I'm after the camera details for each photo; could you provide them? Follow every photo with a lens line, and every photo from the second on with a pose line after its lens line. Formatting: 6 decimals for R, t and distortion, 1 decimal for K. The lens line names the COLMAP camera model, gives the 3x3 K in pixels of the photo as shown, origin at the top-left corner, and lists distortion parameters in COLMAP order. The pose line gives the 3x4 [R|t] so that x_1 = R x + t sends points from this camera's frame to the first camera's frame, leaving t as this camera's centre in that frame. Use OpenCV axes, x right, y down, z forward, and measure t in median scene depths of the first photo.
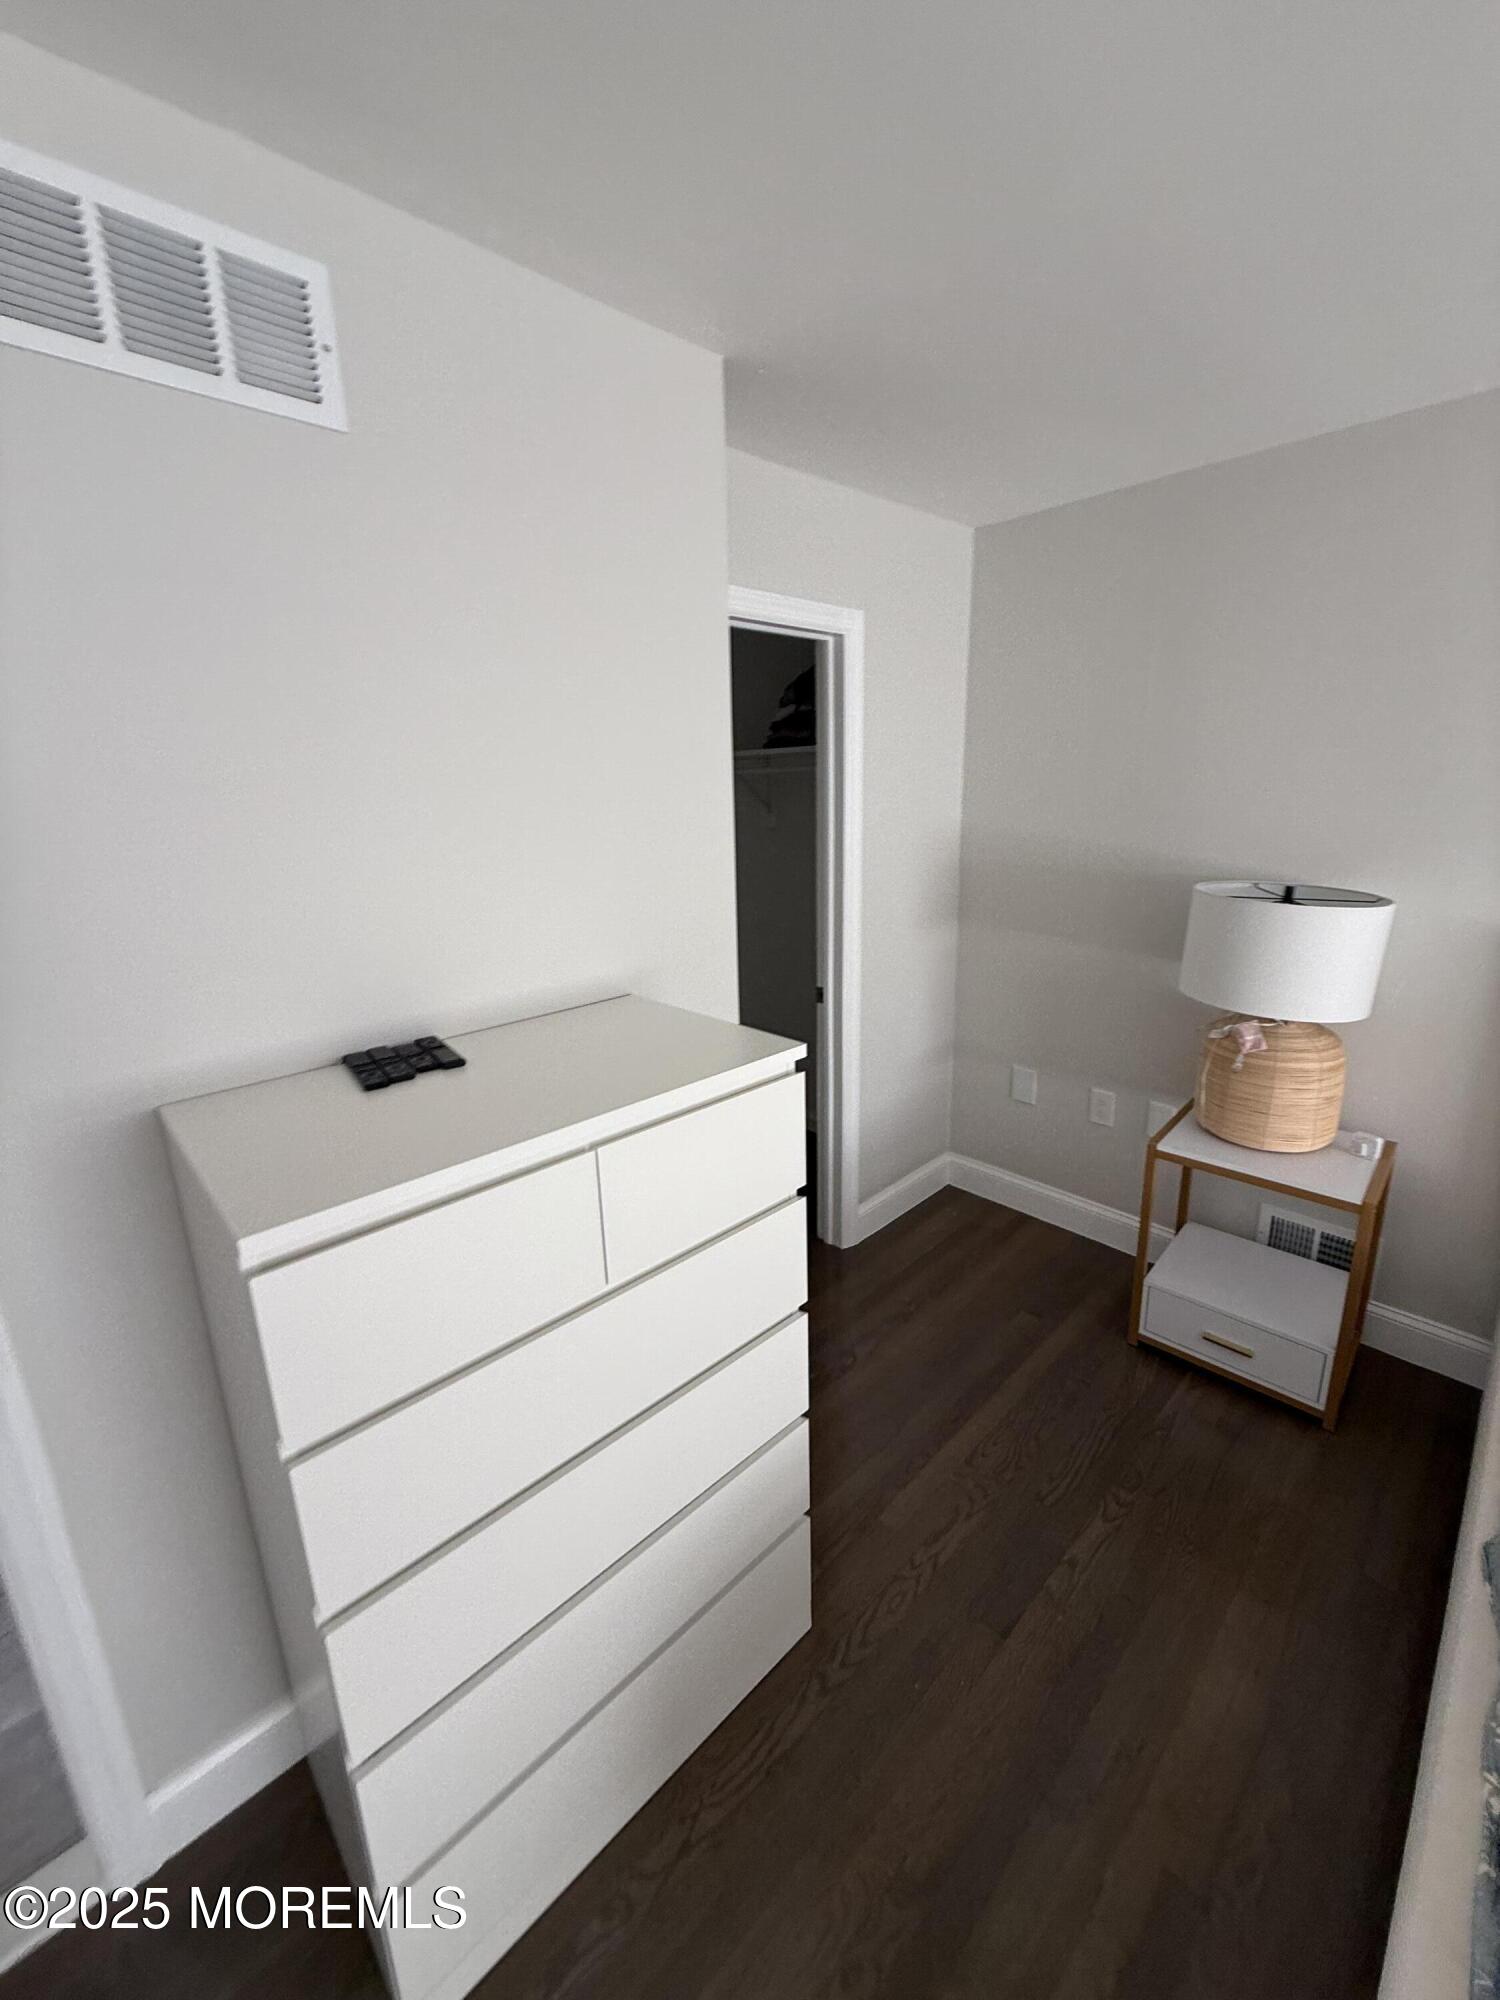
lens RADIAL K [[802.3, 0, 760.8], [0, 802.3, 995.7], [0, 0, 1]] dist [0.002123, 0.000003]
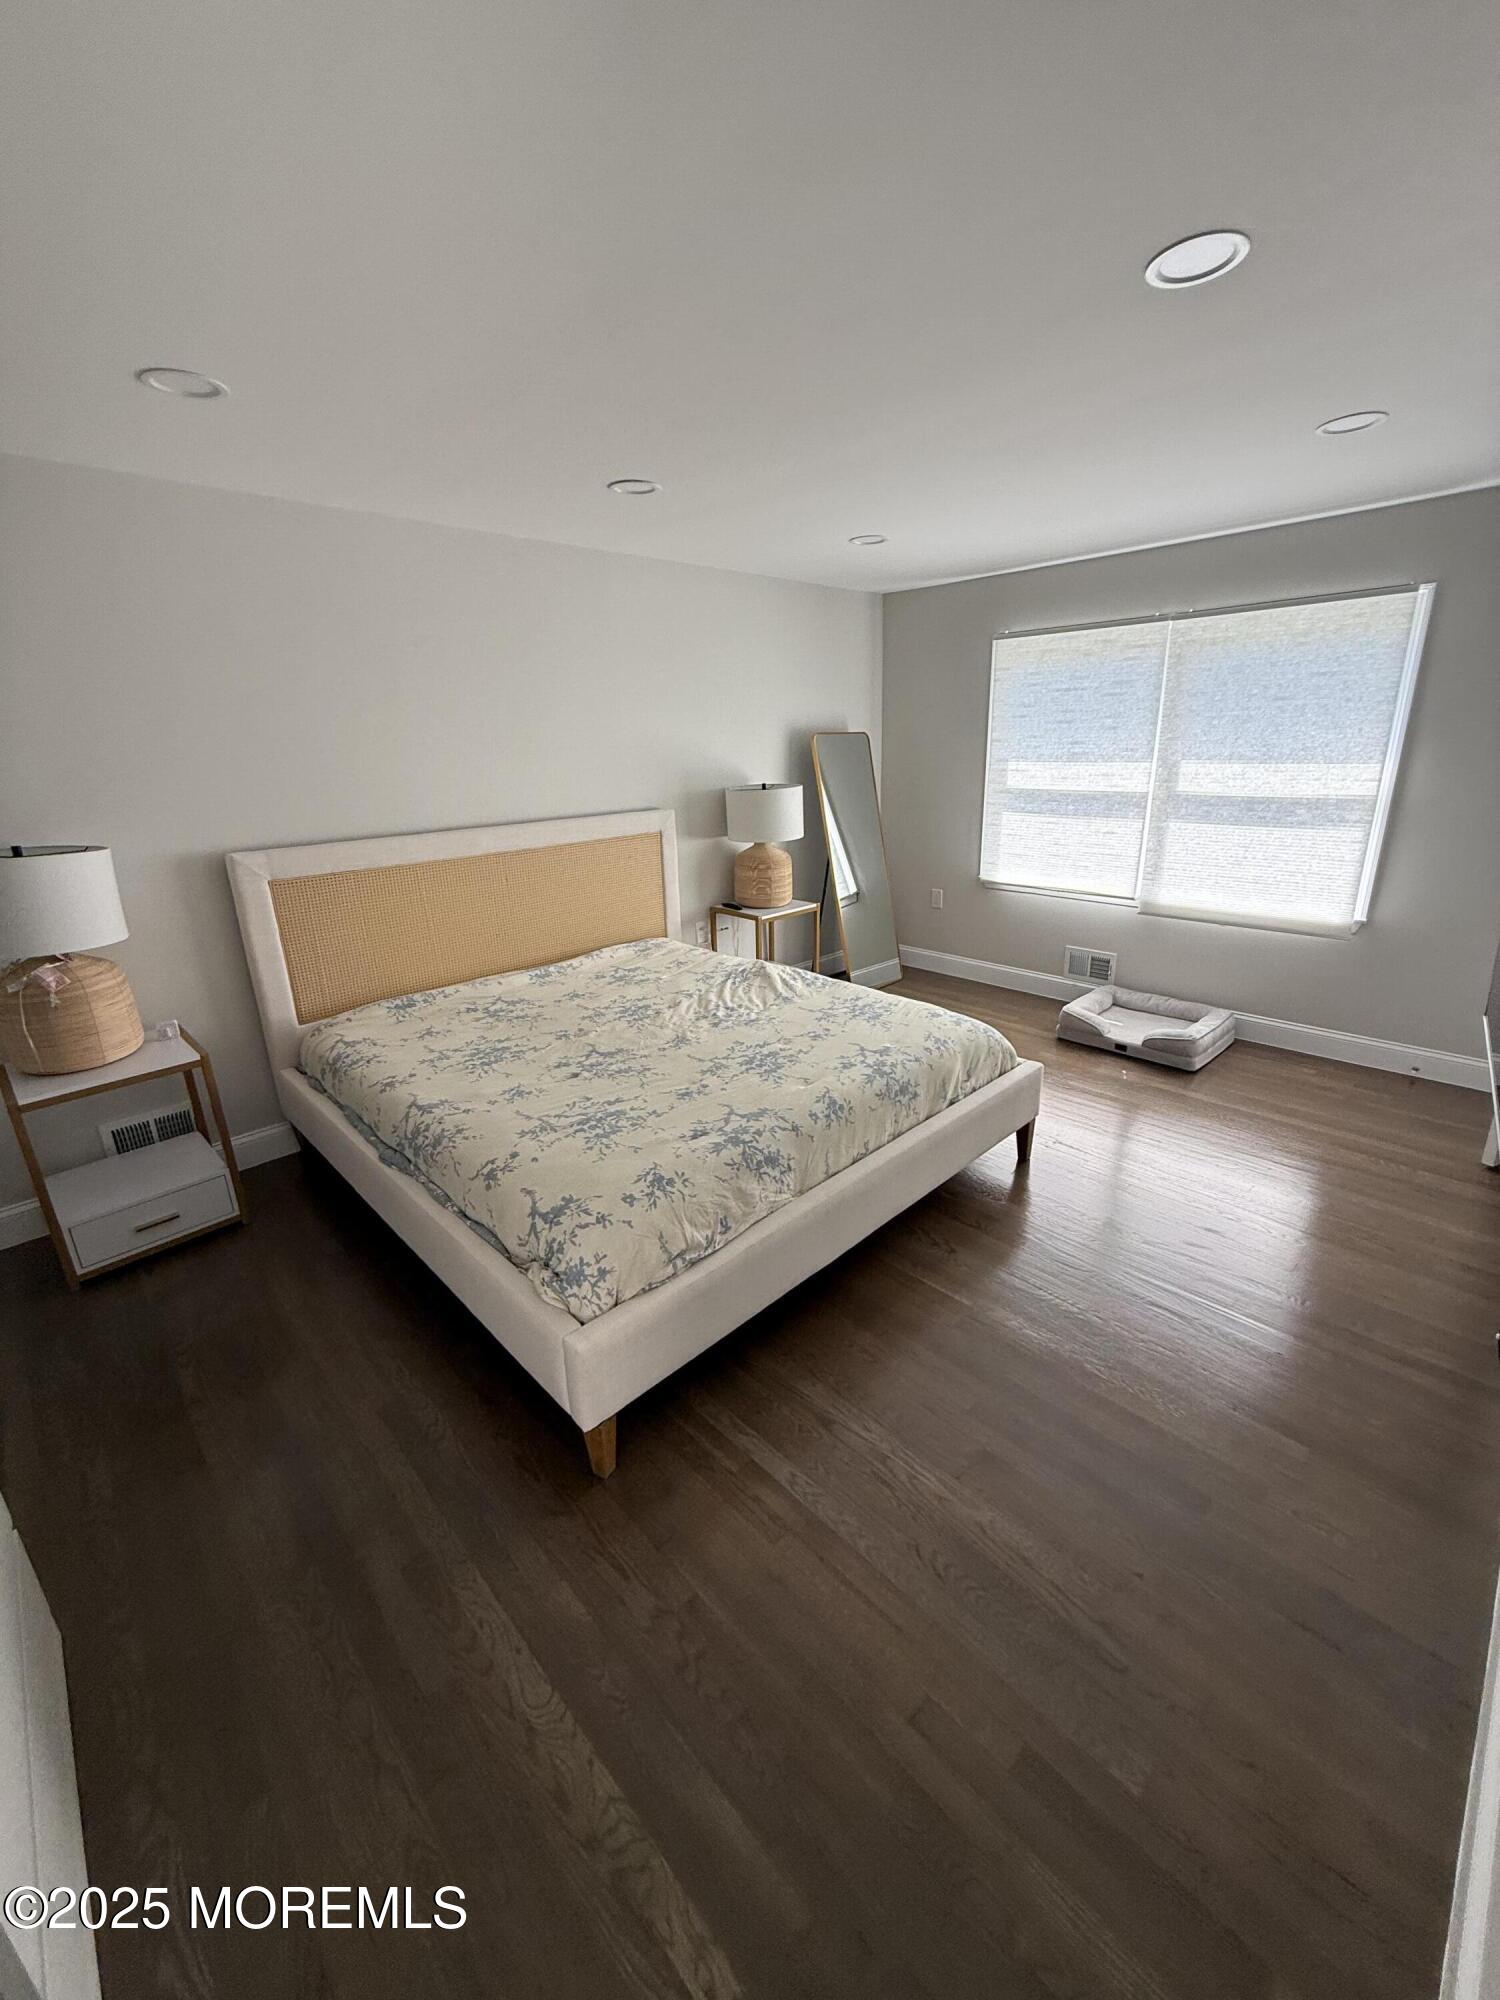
lens RADIAL K [[802.3, 0, 755.8], [0, 802.3, 992.1], [0, 0, 1]] dist [0.002123, 0.000003]
pose [[0.024043, -0.291385, 0.956304, -0.459875], [0.273954, 0.921883, 0.274009, 0.031357], [-0.961442, 0.255395, 0.101990, -0.077064]]
